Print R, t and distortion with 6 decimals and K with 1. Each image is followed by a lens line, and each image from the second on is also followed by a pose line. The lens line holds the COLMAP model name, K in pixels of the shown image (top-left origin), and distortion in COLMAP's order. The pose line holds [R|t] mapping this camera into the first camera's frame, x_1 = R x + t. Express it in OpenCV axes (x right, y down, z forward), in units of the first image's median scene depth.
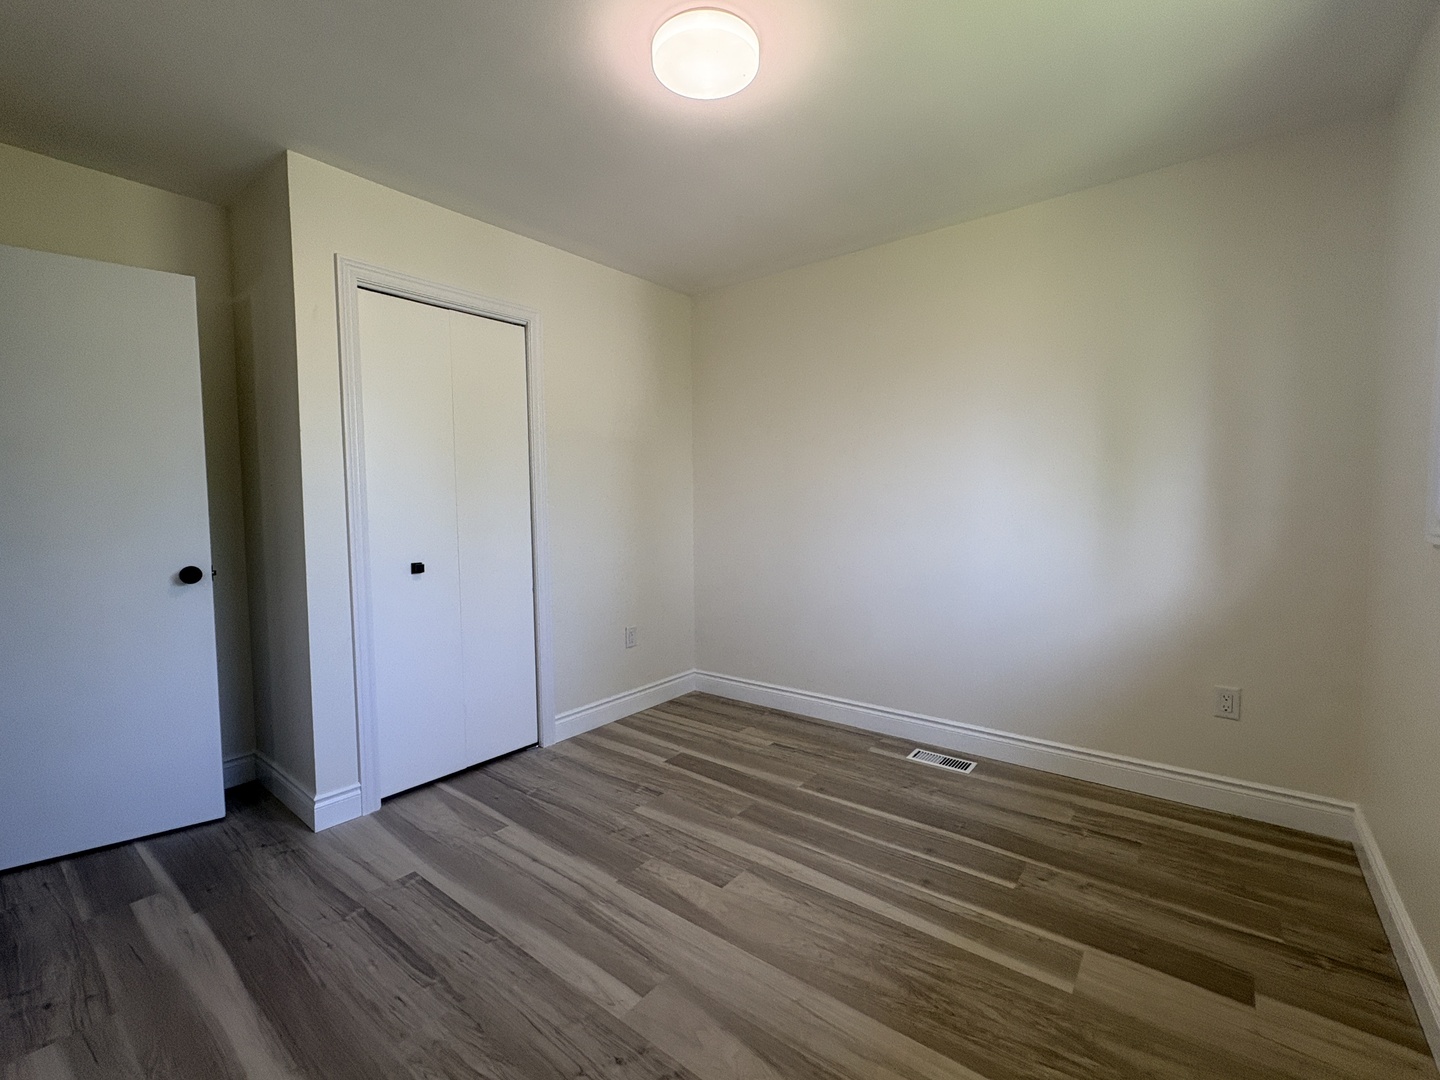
lens RADIAL K [[631.7, 0, 718.0], [0, 631.7, 531.6], [0, 0, 1]] dist [0.000723, 0.000484]
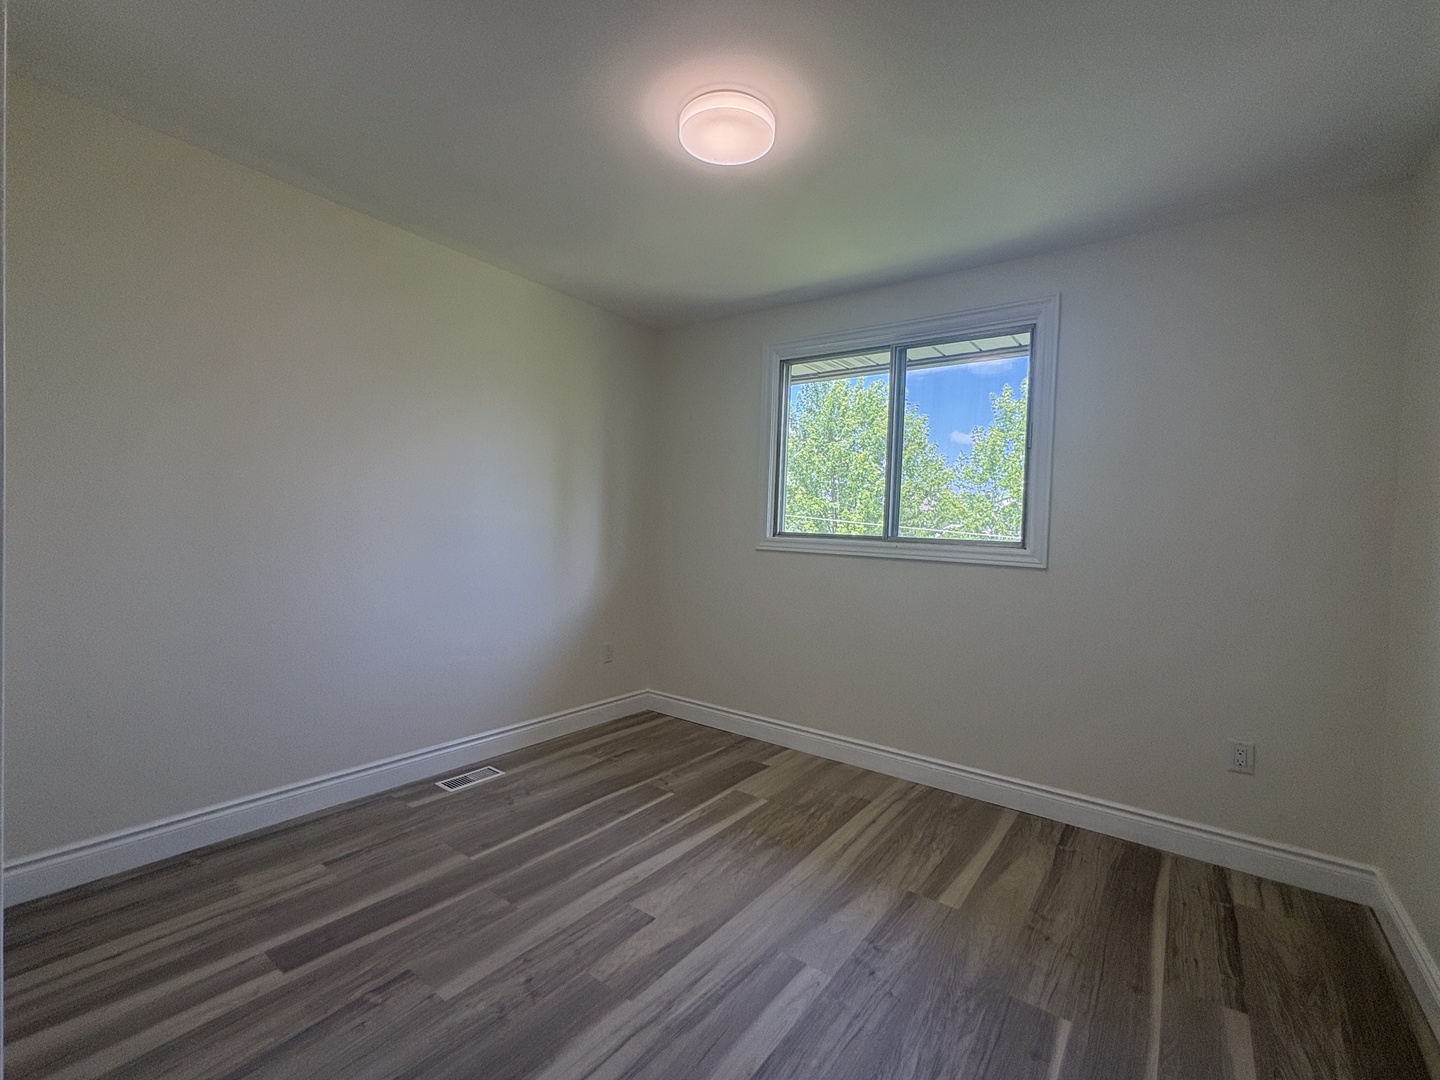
lens RADIAL K [[631.7, 0, 726.0], [0, 631.7, 567.8], [0, 0, 1]] dist [0.001143, 0.000171]
pose [[-0.037296, -0.053739, 0.997858, -0.795417], [0.013571, 0.998434, 0.054277, -0.025316], [-0.999212, 0.015566, -0.036508, 0.773190]]
